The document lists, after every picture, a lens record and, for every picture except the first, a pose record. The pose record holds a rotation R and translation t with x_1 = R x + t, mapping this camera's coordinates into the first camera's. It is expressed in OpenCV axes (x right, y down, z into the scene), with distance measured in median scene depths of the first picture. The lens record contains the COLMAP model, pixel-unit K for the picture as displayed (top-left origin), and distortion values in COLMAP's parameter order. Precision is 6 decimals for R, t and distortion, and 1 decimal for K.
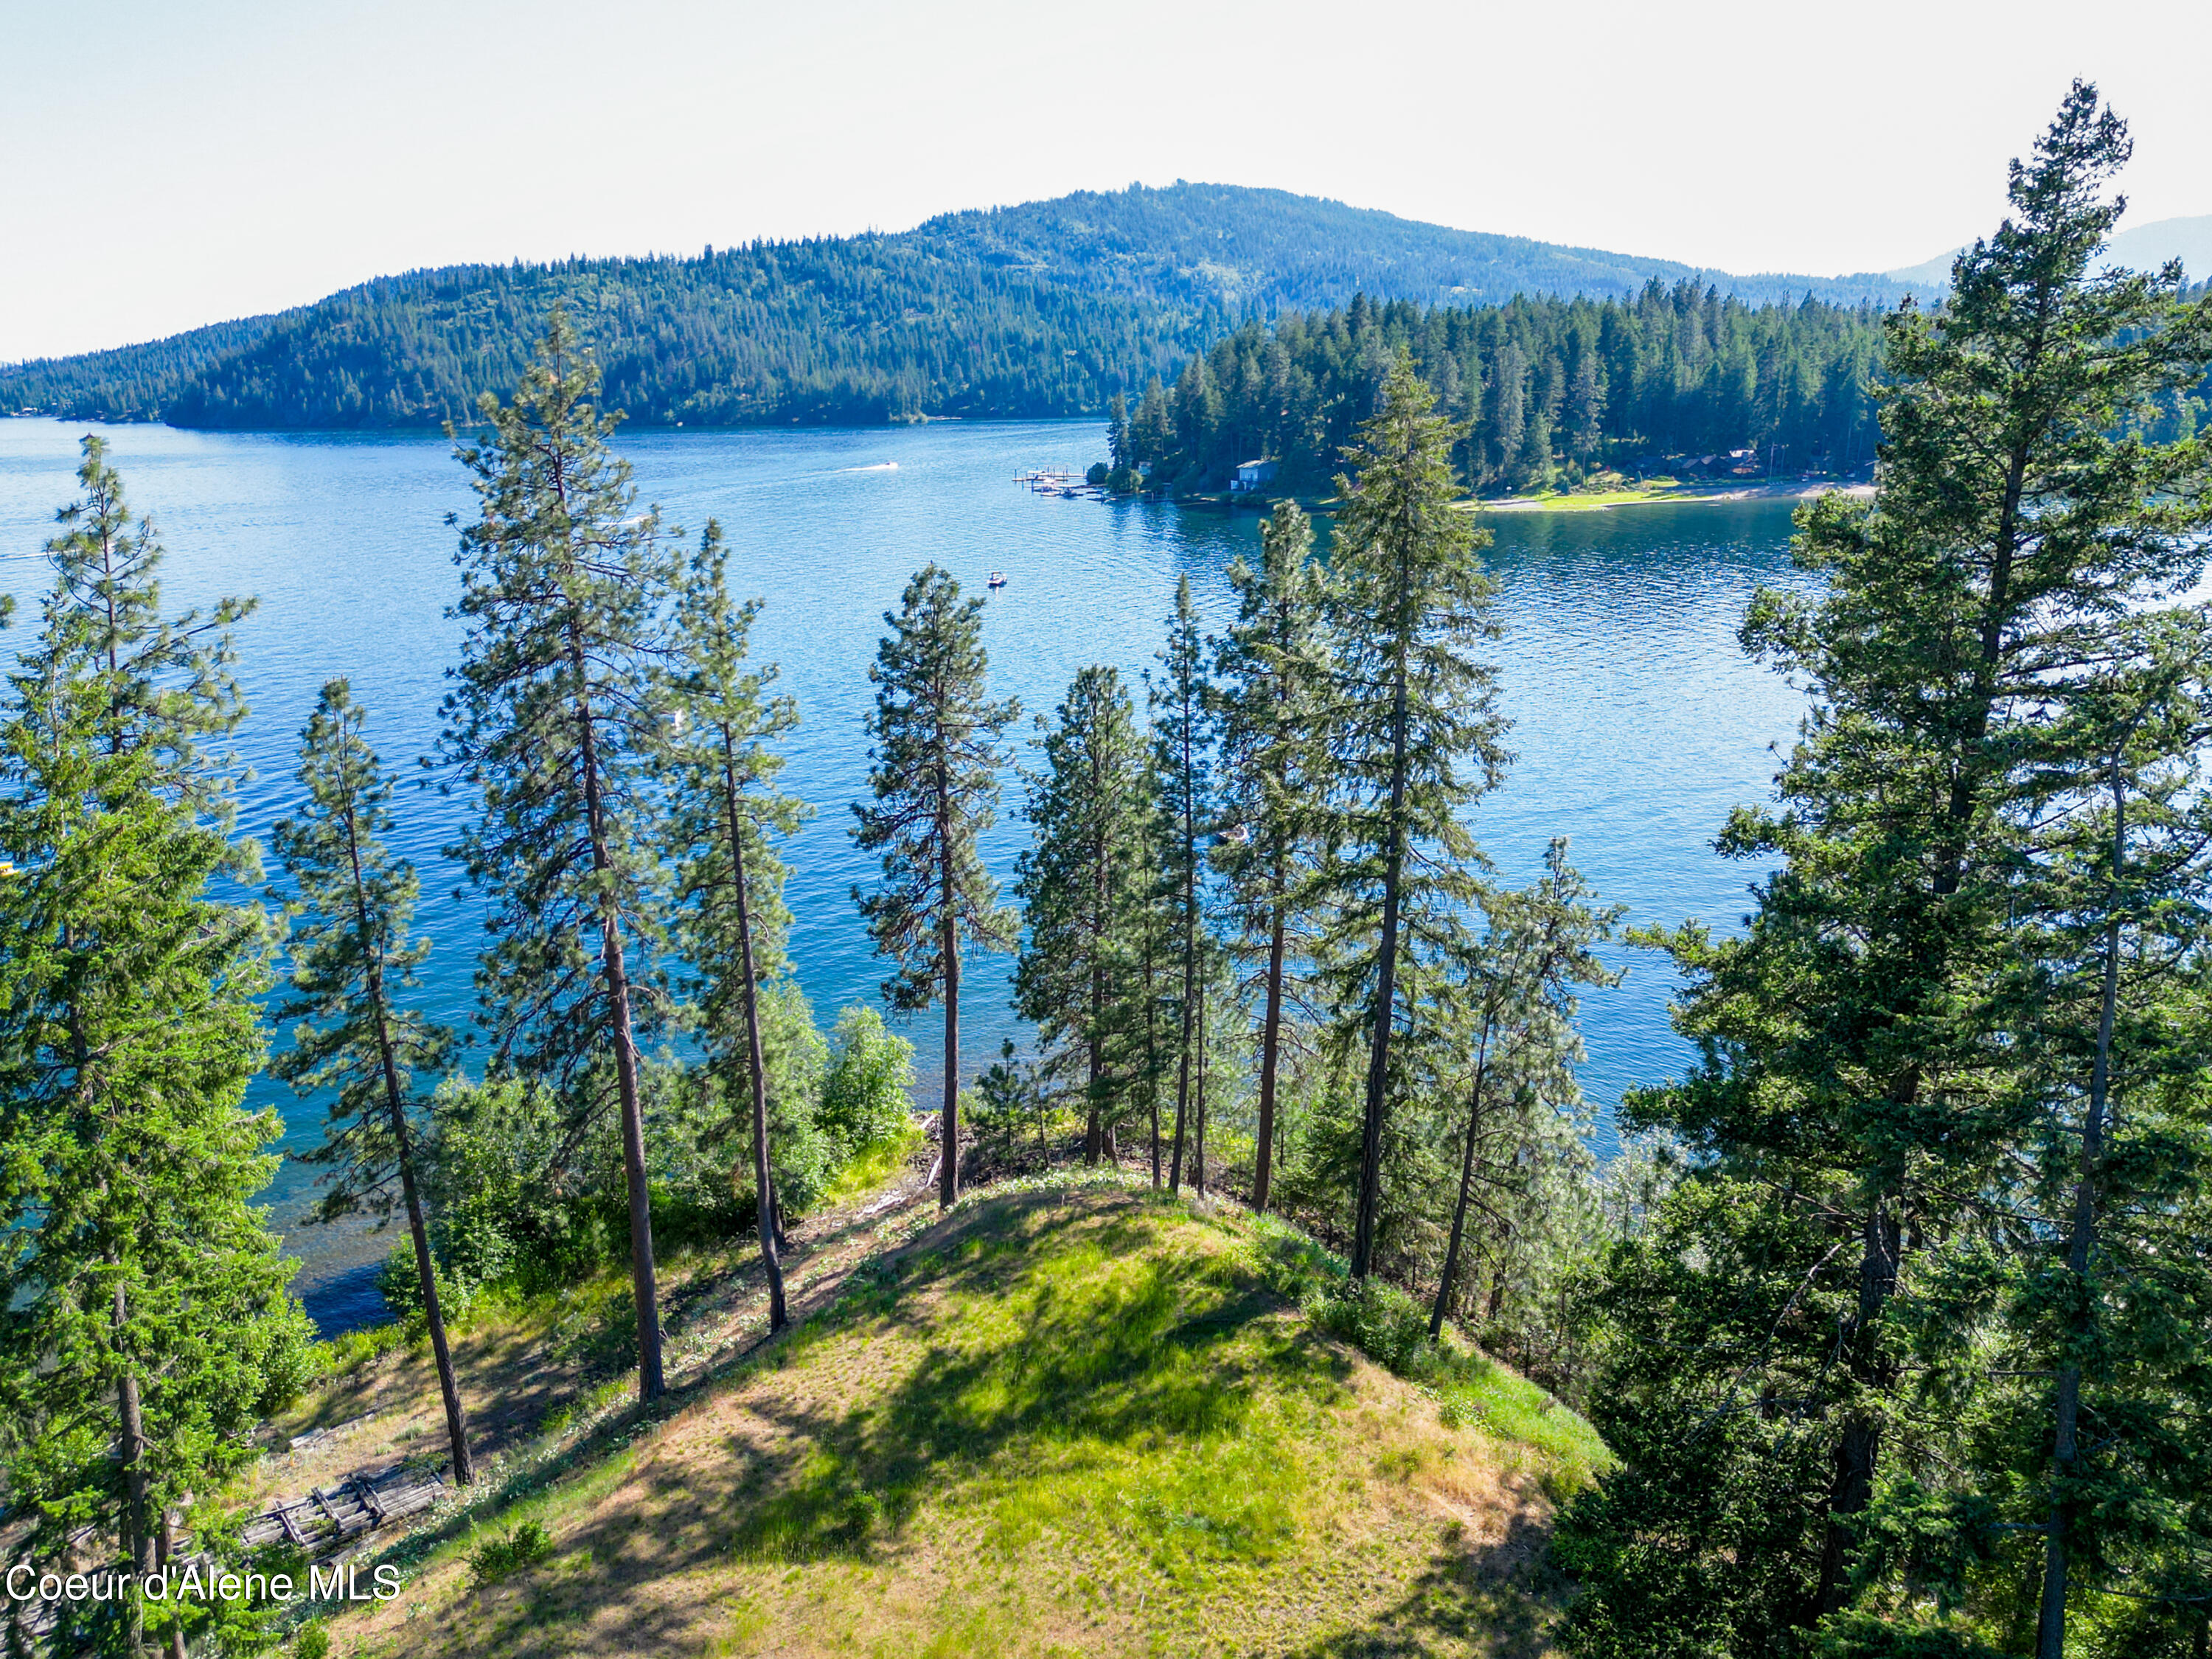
lens RADIAL K [[1551.9, 0, 1101.6], [0, 1551.9, 827.1], [0, 0, 1]] dist [-0.001101, 0.001972]
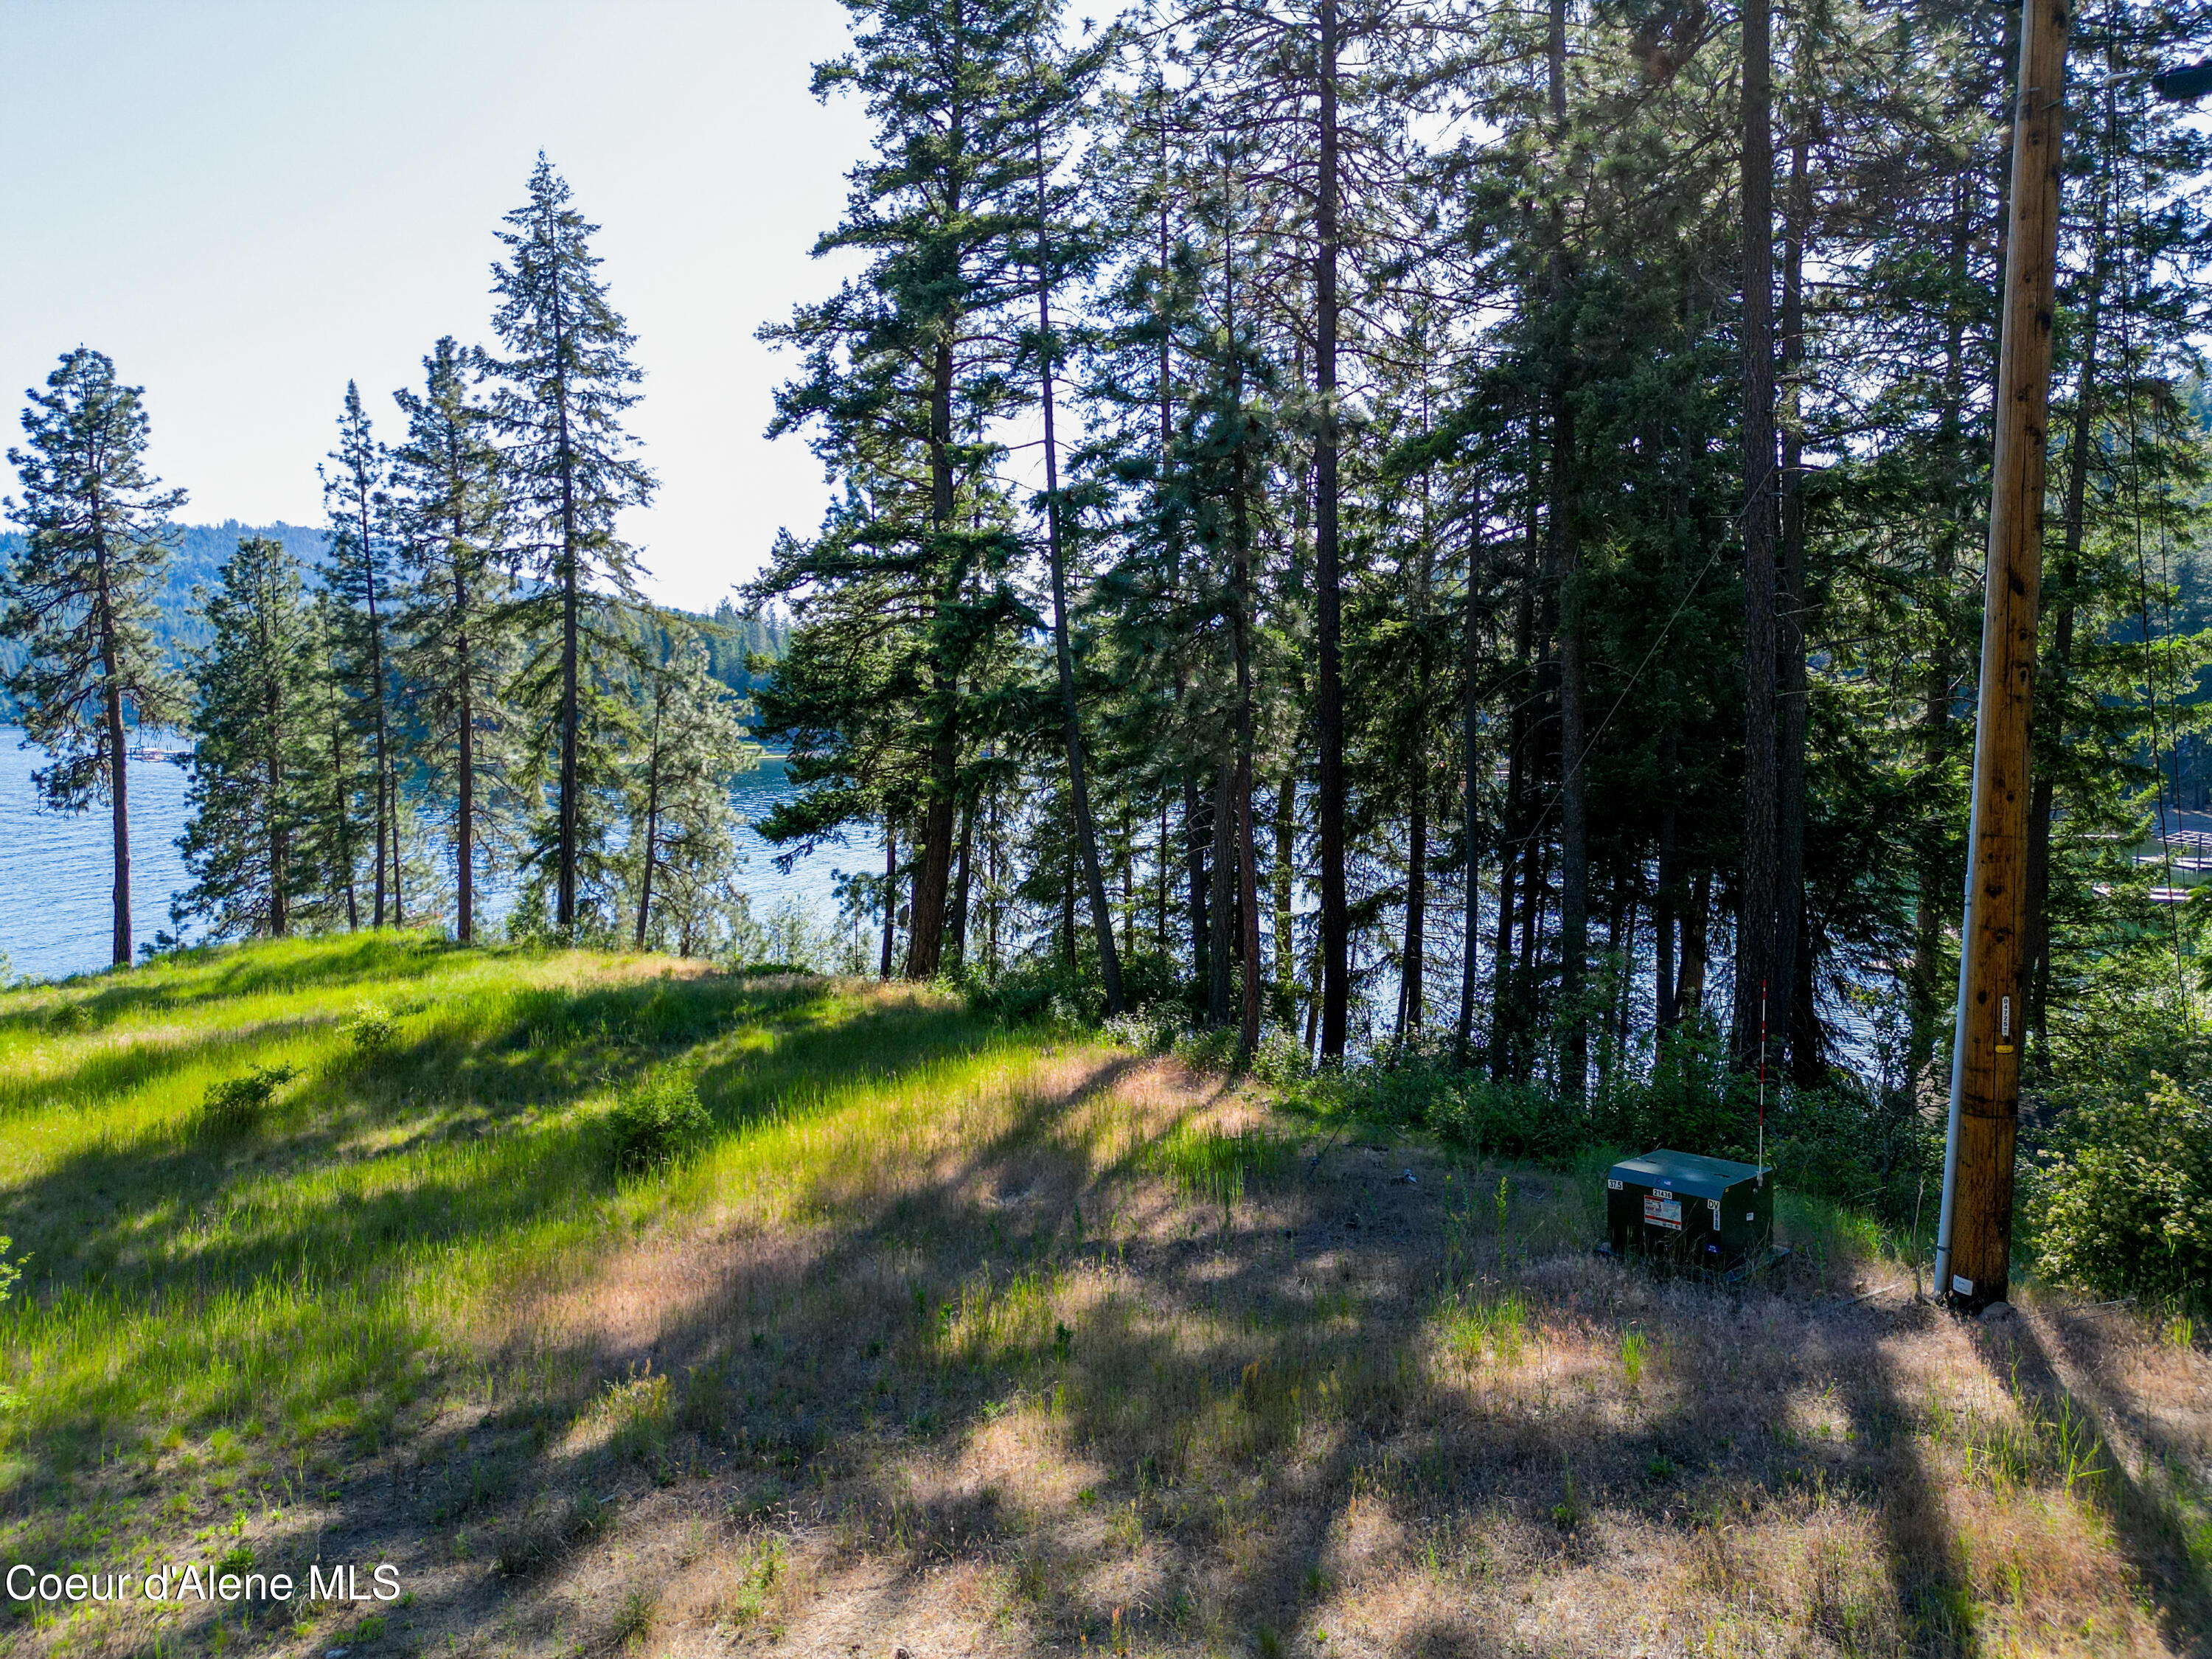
lens RADIAL K [[1551.9, 0, 1102.9], [0, 1551.9, 832.7], [0, 0, 1]] dist [-0.001101, 0.001972]
pose [[0.864563, -0.041800, 0.500783, -0.052519], [0.144368, 0.975186, -0.167842, 0.415567], [-0.481341, 0.217407, 0.849144, -0.135273]]
